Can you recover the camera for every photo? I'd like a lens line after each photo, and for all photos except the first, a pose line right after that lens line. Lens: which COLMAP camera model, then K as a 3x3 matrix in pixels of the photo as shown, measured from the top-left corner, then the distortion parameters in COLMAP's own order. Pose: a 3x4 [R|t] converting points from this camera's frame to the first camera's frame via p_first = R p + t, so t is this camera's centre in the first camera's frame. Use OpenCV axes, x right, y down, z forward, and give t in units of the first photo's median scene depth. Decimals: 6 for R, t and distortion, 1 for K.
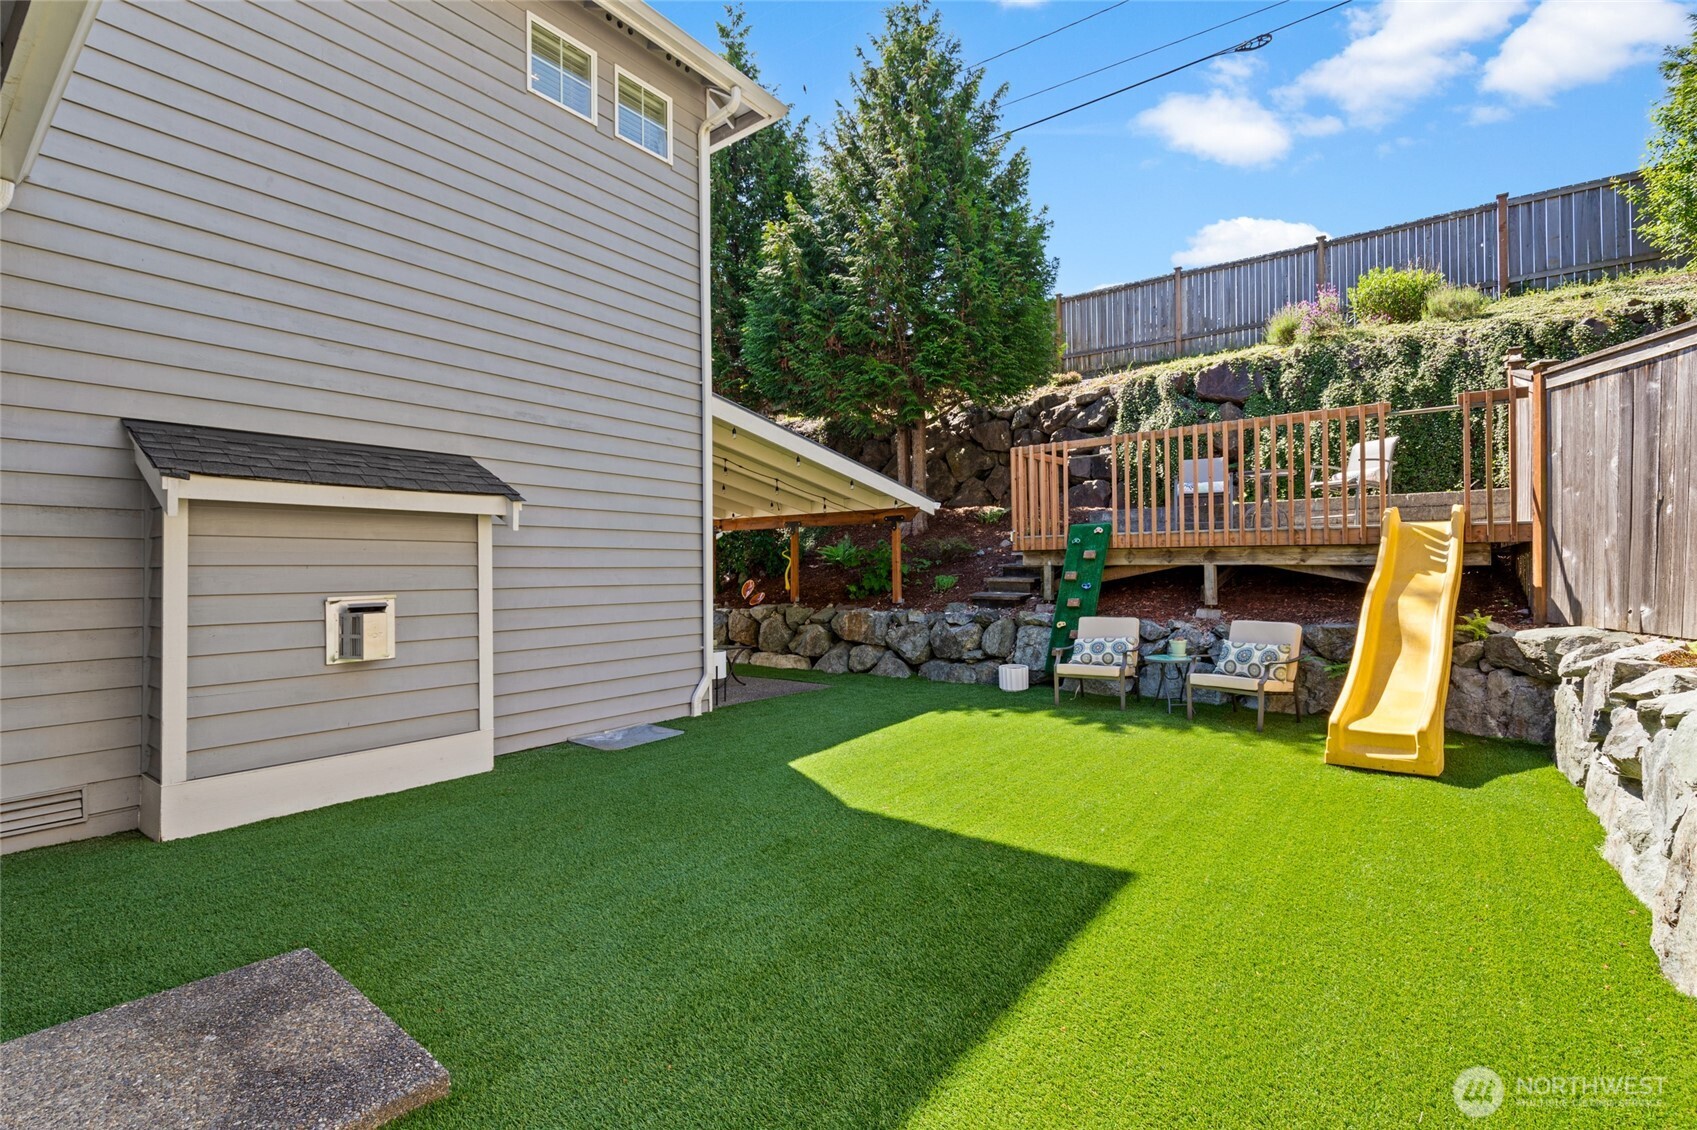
lens RADIAL K [[754.5, 0, 848.5], [0, 754.5, 565.0], [0, 0, 1]] dist [0.000443, -0.000090]
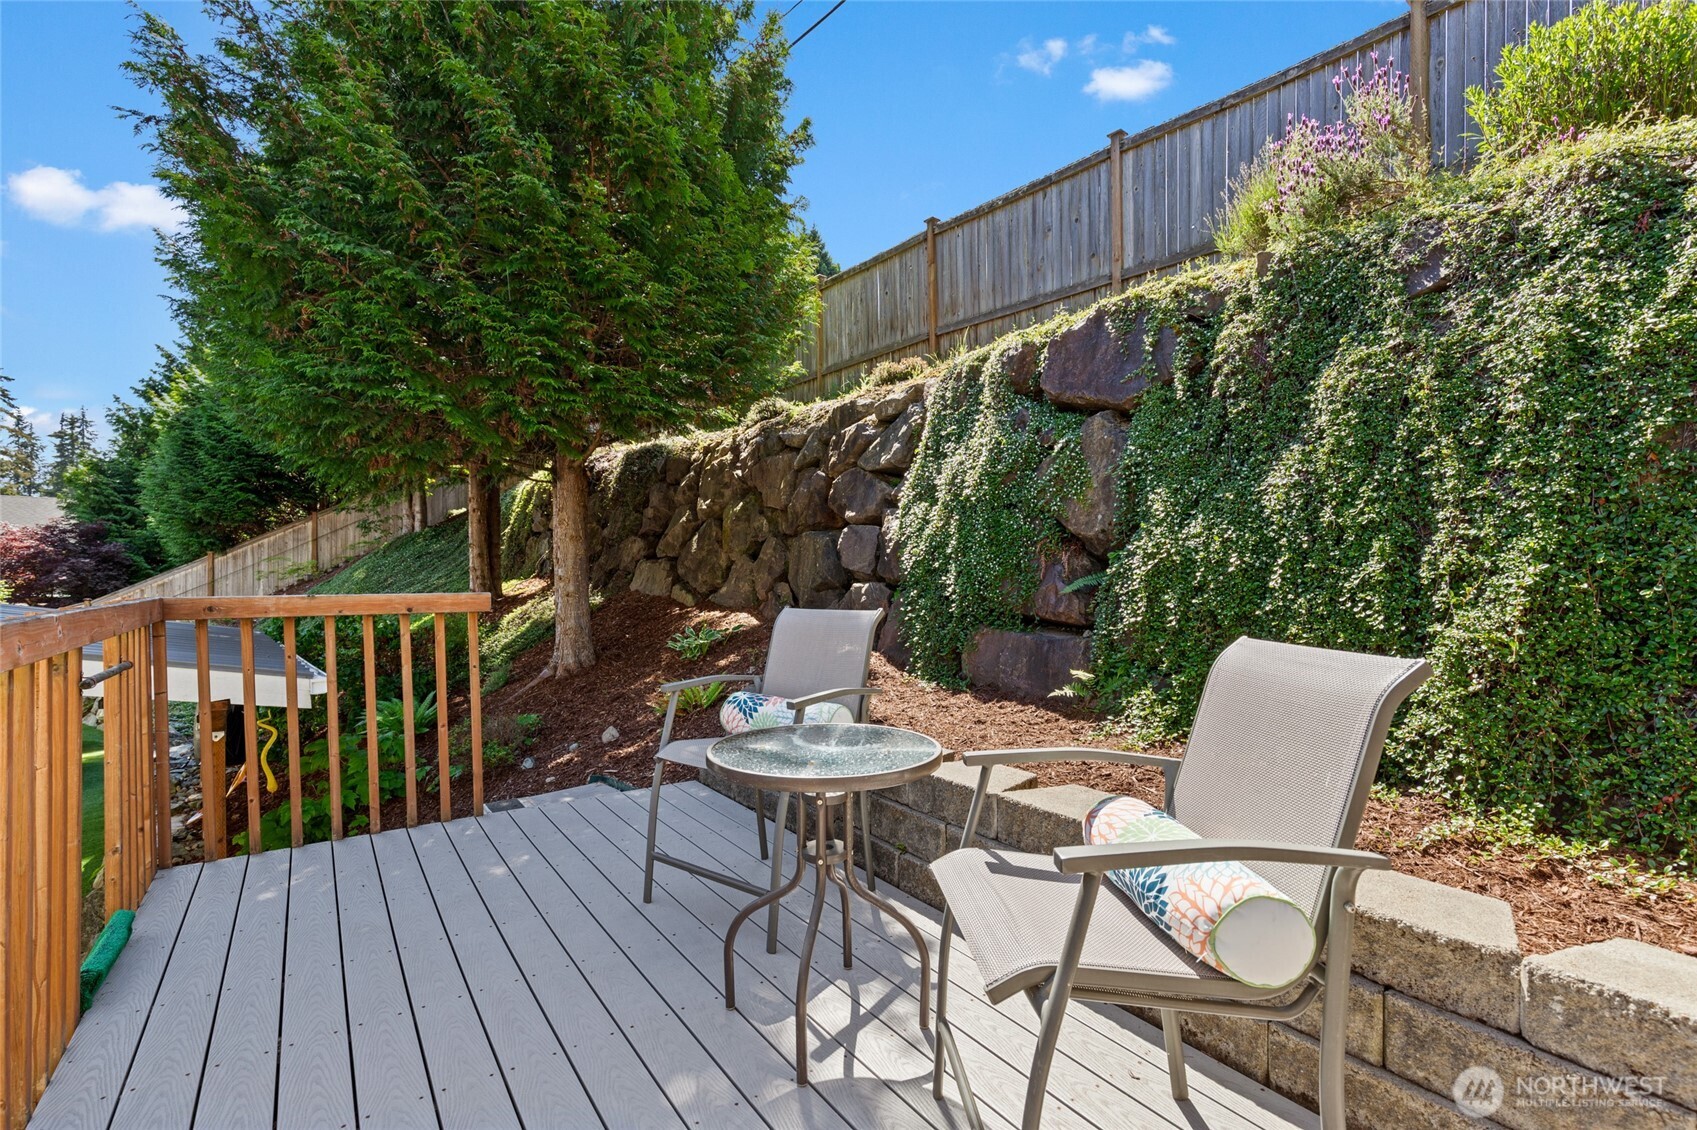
lens RADIAL K [[761.8, 0, 848.4], [0, 761.8, 575.5], [0, 0, 1]] dist [0.006030, 0.000119]
pose [[0.977754, 0.005098, -0.209691, 0.482290], [-0.004099, 0.999978, 0.005199, -0.138998], [0.209713, -0.004224, 0.977754, 0.614614]]
